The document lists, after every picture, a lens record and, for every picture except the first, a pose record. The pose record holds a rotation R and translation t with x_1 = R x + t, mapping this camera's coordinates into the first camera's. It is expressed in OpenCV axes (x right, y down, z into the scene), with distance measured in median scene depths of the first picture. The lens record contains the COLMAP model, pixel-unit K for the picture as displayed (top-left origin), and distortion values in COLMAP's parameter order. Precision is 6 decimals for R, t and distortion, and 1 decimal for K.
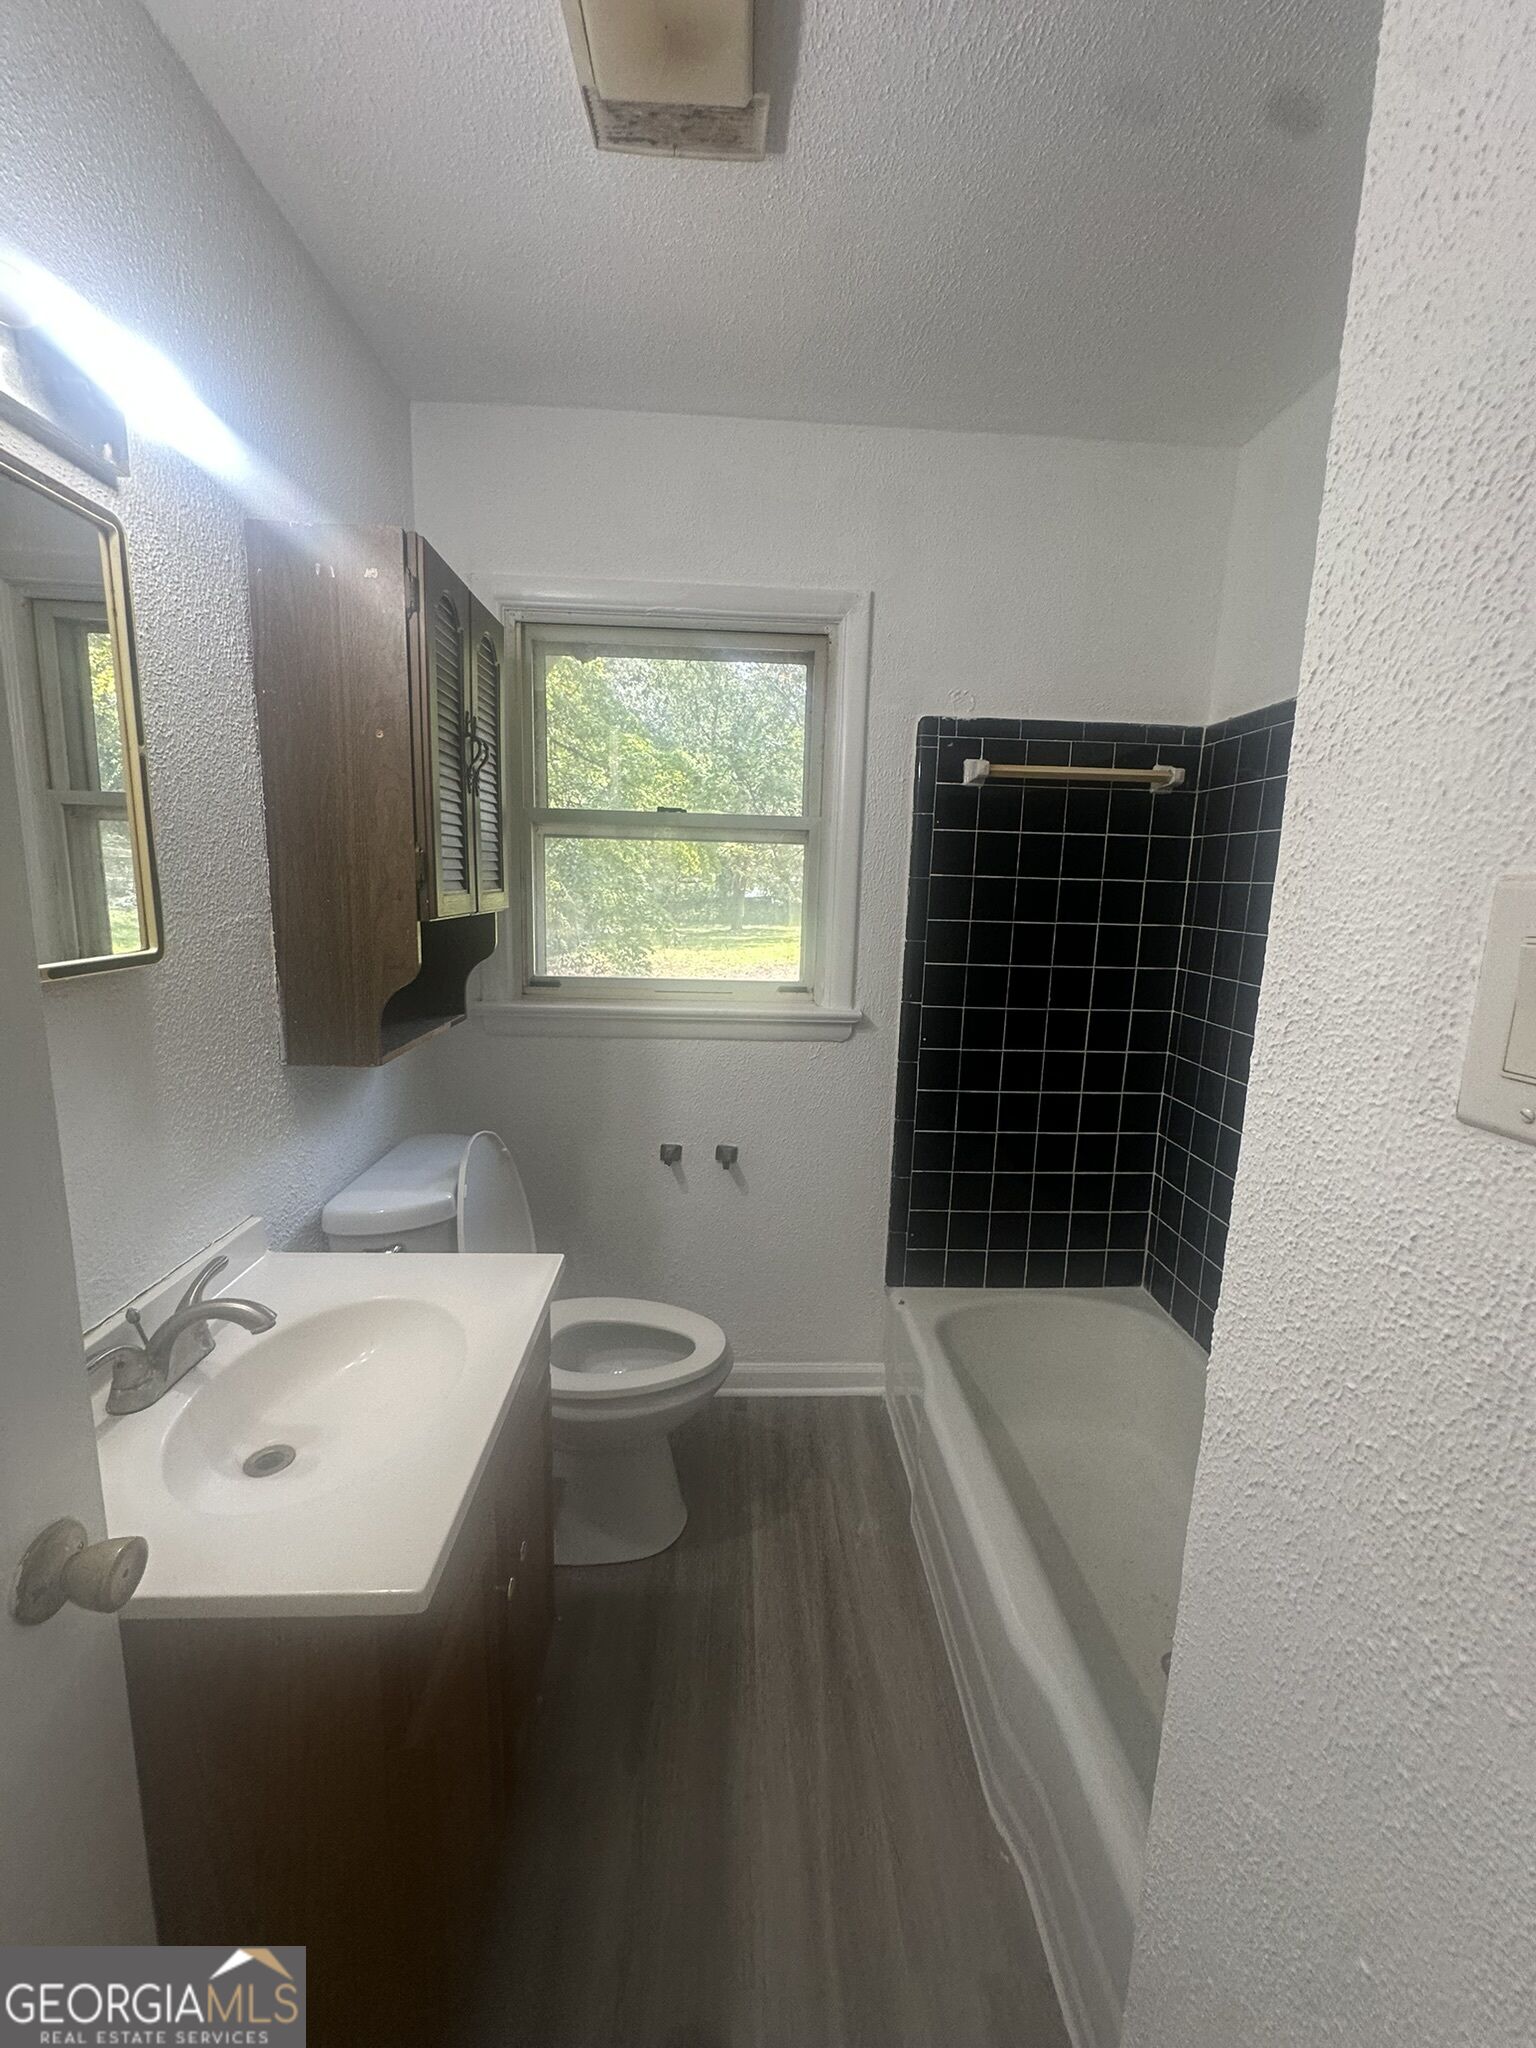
lens RADIAL K [[817.9, 0, 768.0], [0, 817.9, 1024.0], [0, 0, 1]] dist [-0.002911, 0.000269]
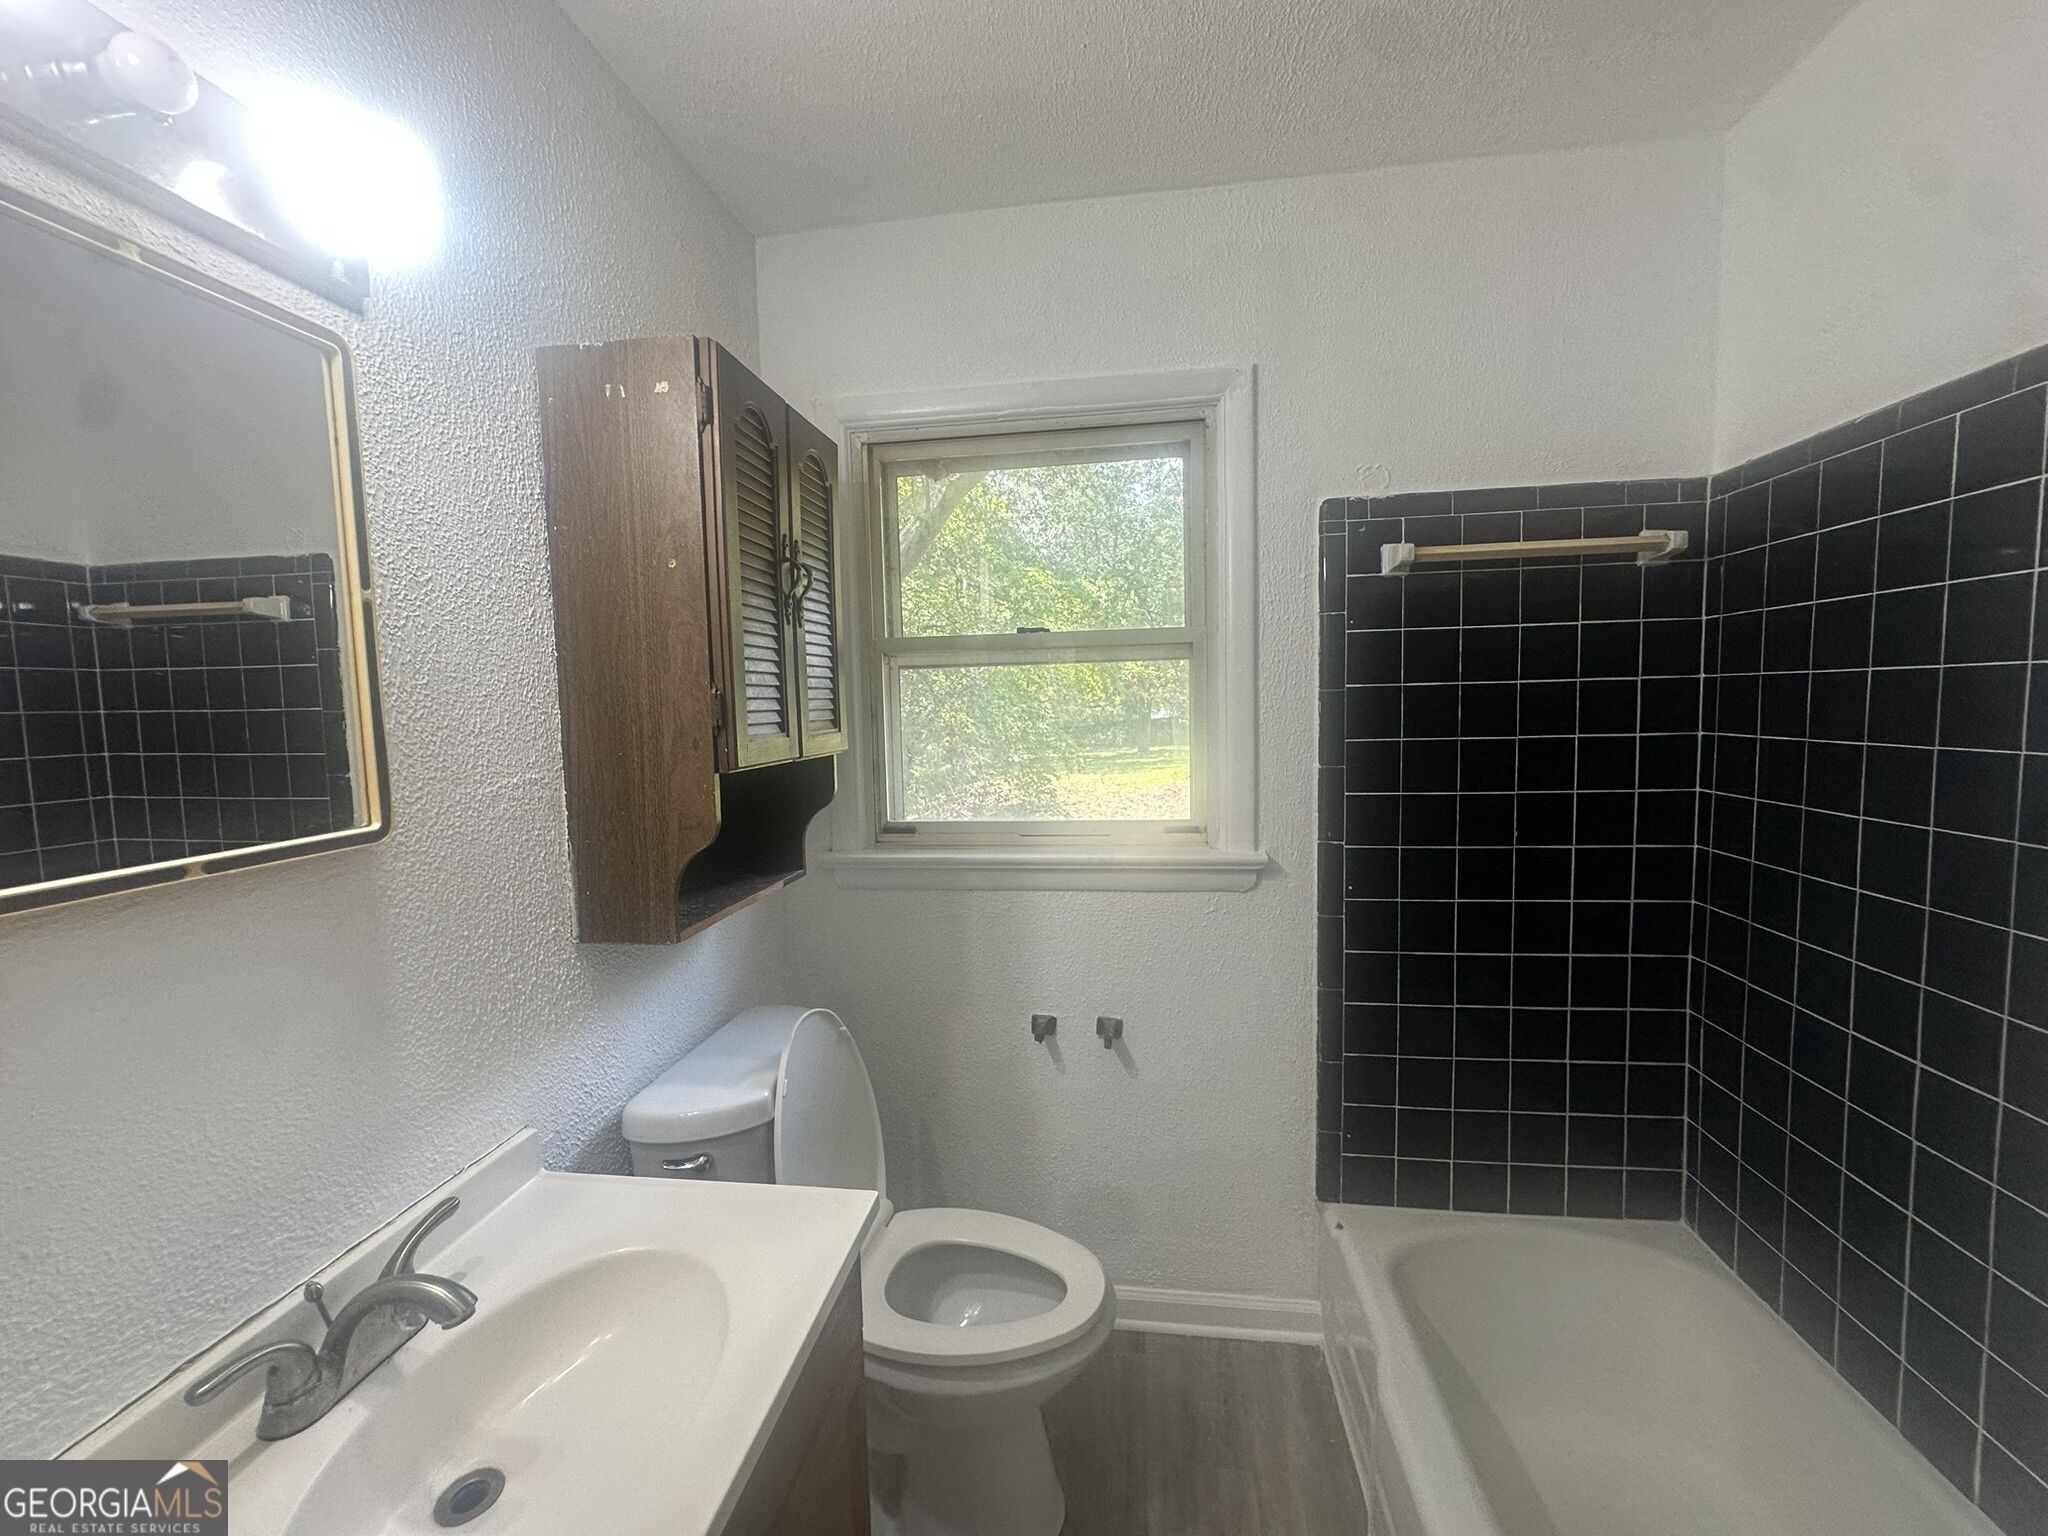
lens RADIAL K [[817.9, 0, 1024.0], [0, 817.9, 768.0], [0, 0, 1]] dist [-0.002911, 0.000269]
pose [[0.981932, -0.038260, -0.185324, 0.031382], [0.020202, 0.994945, -0.098365, -0.027518], [0.188150, 0.092844, 0.977742, 0.151086]]
